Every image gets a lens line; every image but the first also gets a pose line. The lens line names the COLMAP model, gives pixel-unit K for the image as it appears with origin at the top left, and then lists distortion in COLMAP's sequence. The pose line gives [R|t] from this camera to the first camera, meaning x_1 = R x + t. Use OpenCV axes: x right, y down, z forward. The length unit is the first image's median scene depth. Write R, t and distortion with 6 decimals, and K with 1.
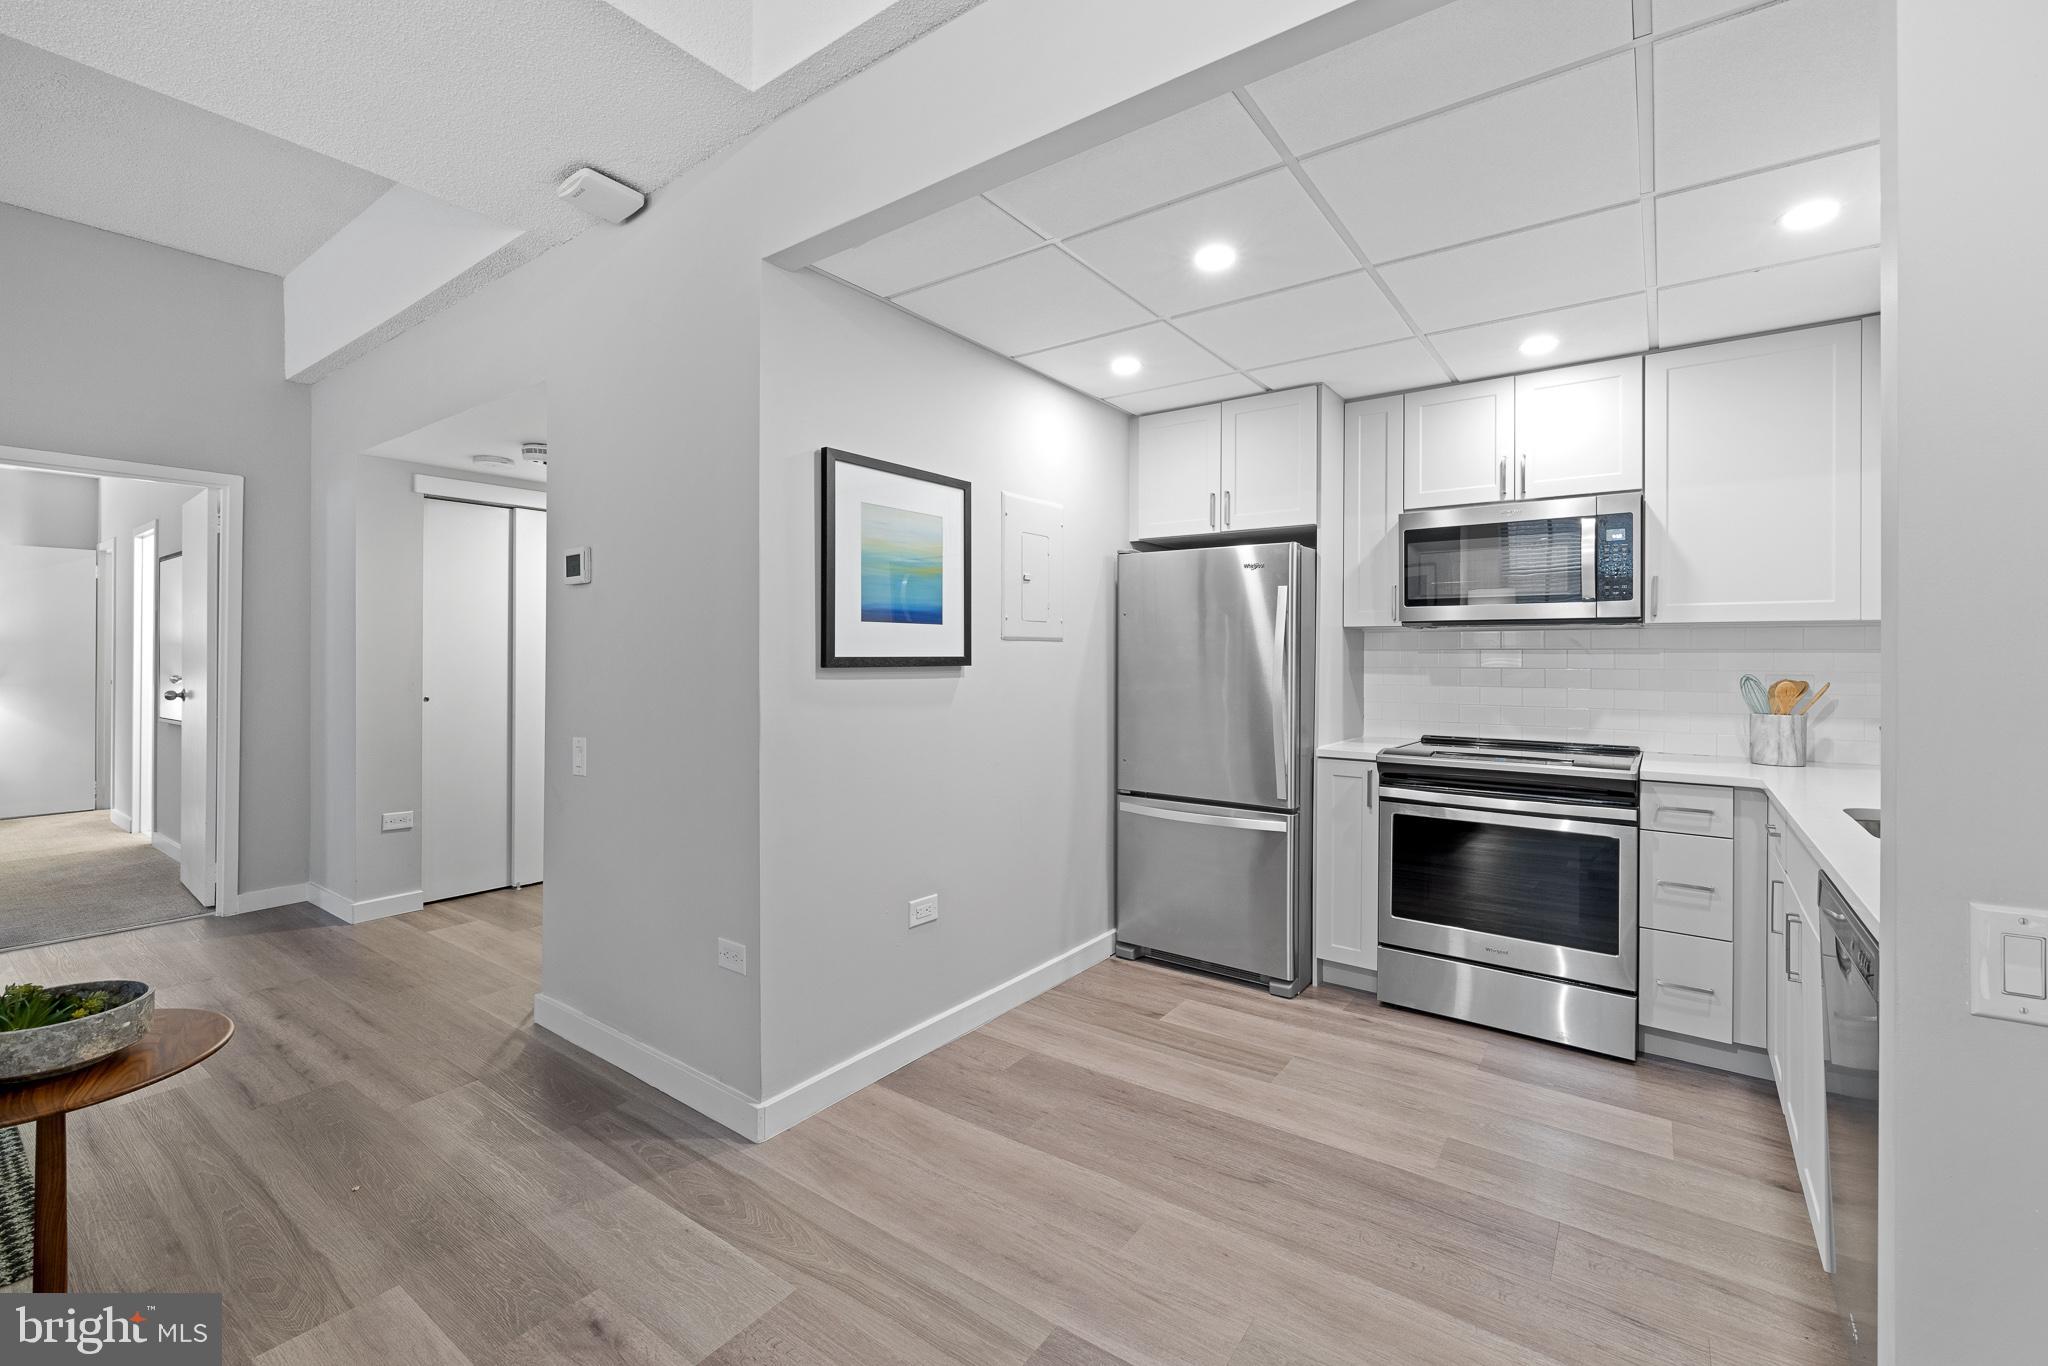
lens RADIAL K [[872.0, 0, 1021.6], [0, 872.0, 654.0], [0, 0, 1]] dist [0.000073, 0.000216]
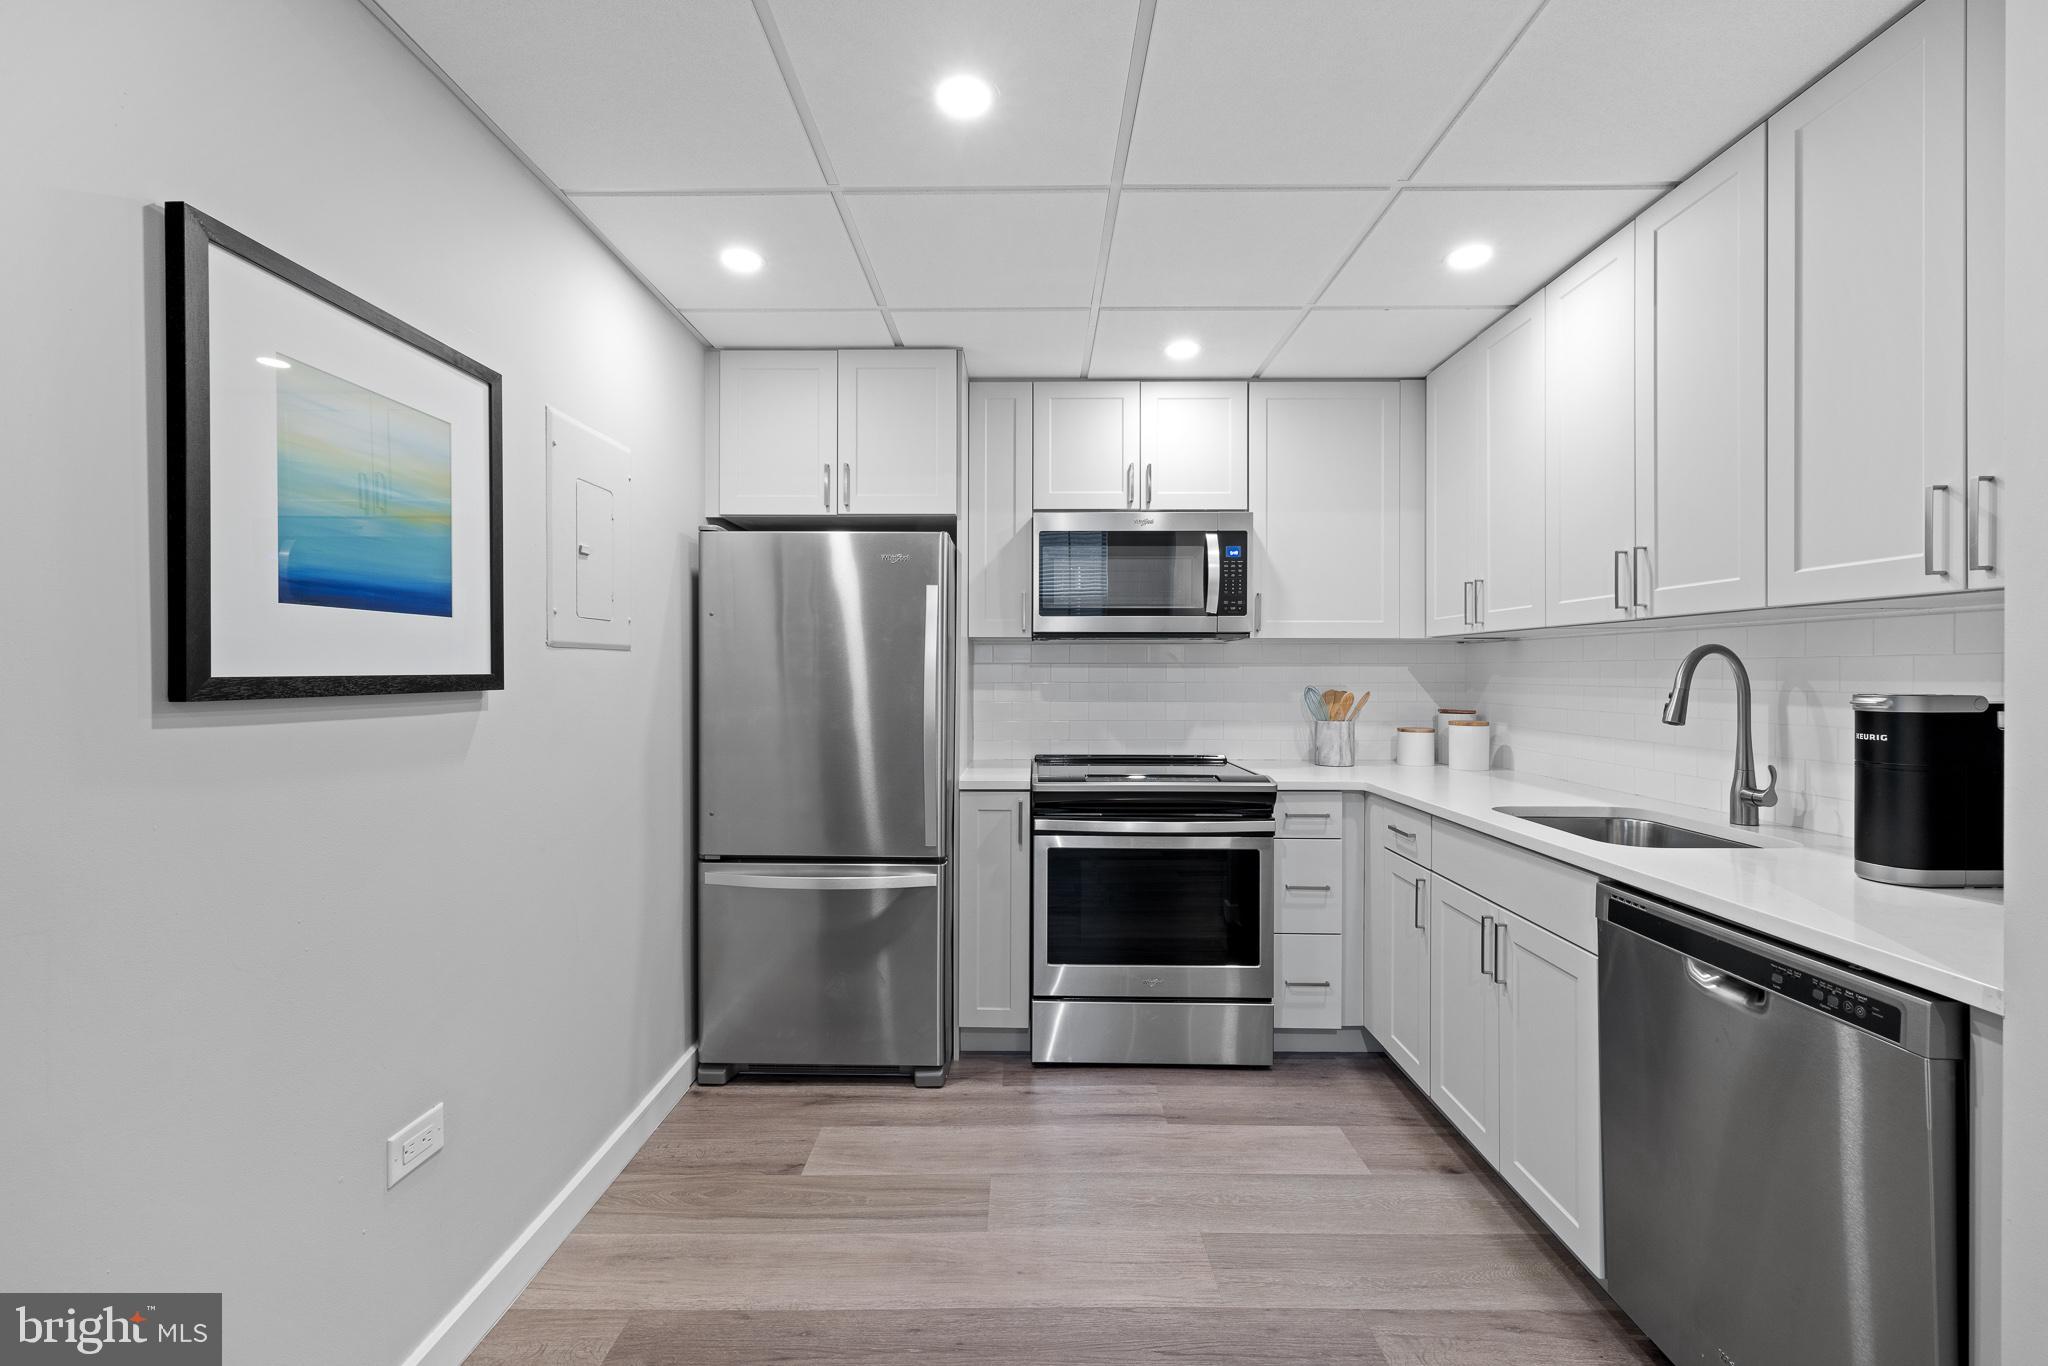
lens RADIAL K [[859.5, 0, 1024.0], [0, 859.5, 672.8], [0, 0, 1]] dist [-0.000021, 0.000067]
pose [[0.810613, -0.005372, 0.585558, -0.107411], [0.001668, 0.999975, 0.006866, -0.001422], [-0.585580, -0.004589, 0.810602, 0.315910]]
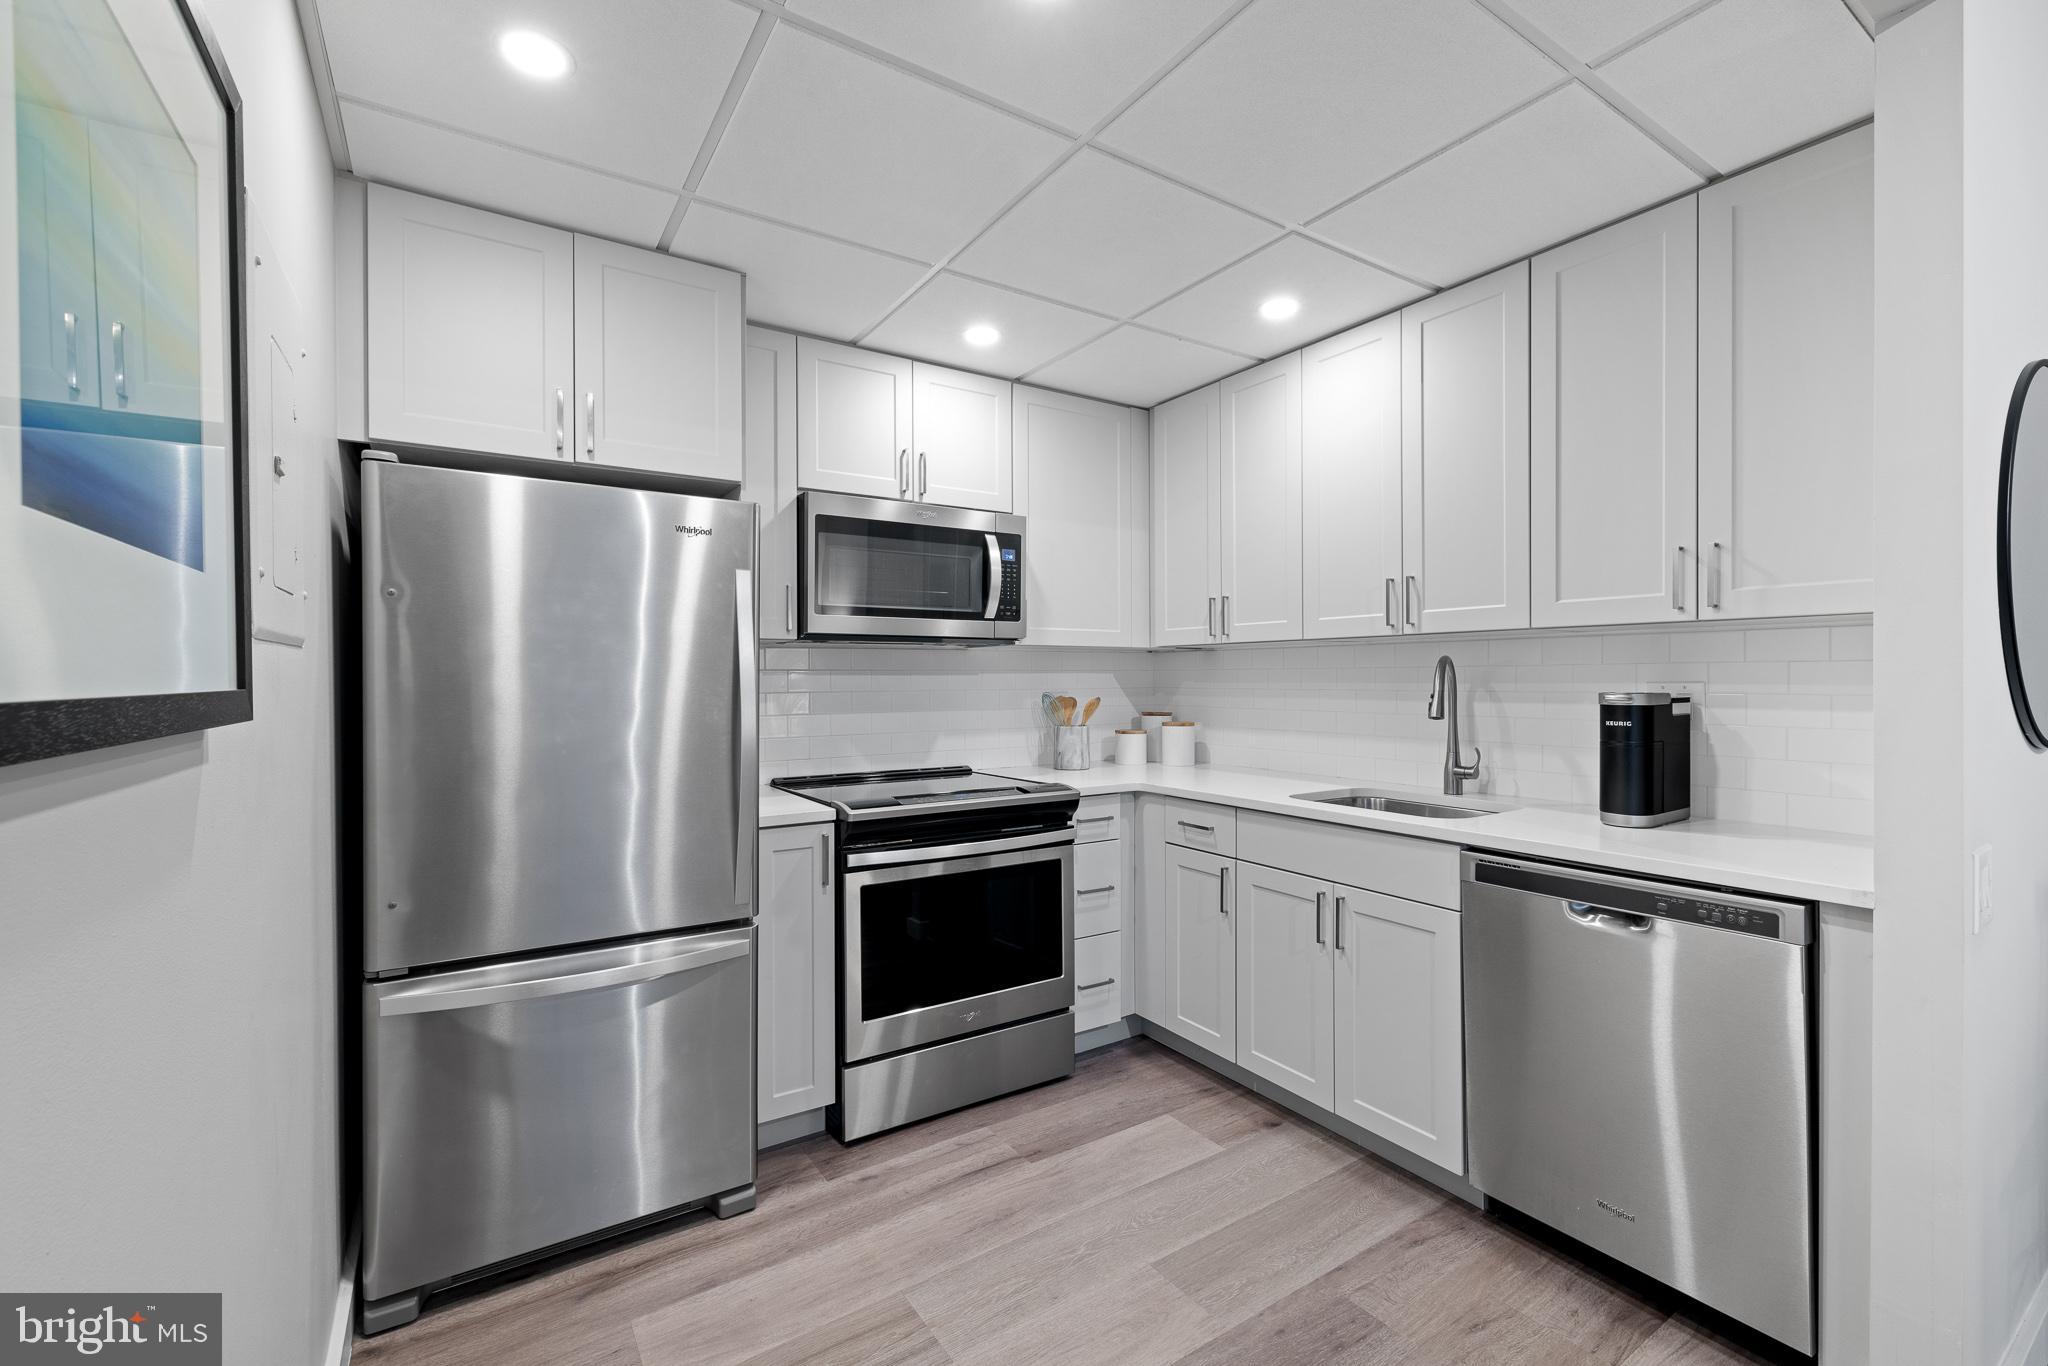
lens RADIAL K [[863.7, 0, 1024.0], [0, 863.7, 683.0], [0, 0, 1]] dist [0.000781, 0.000084]
pose [[0.349695, -0.011967, 0.936787, -0.231168], [0.003169, 0.999928, 0.011591, -0.002153], [-0.936858, -0.001085, 0.349707, 0.622178]]
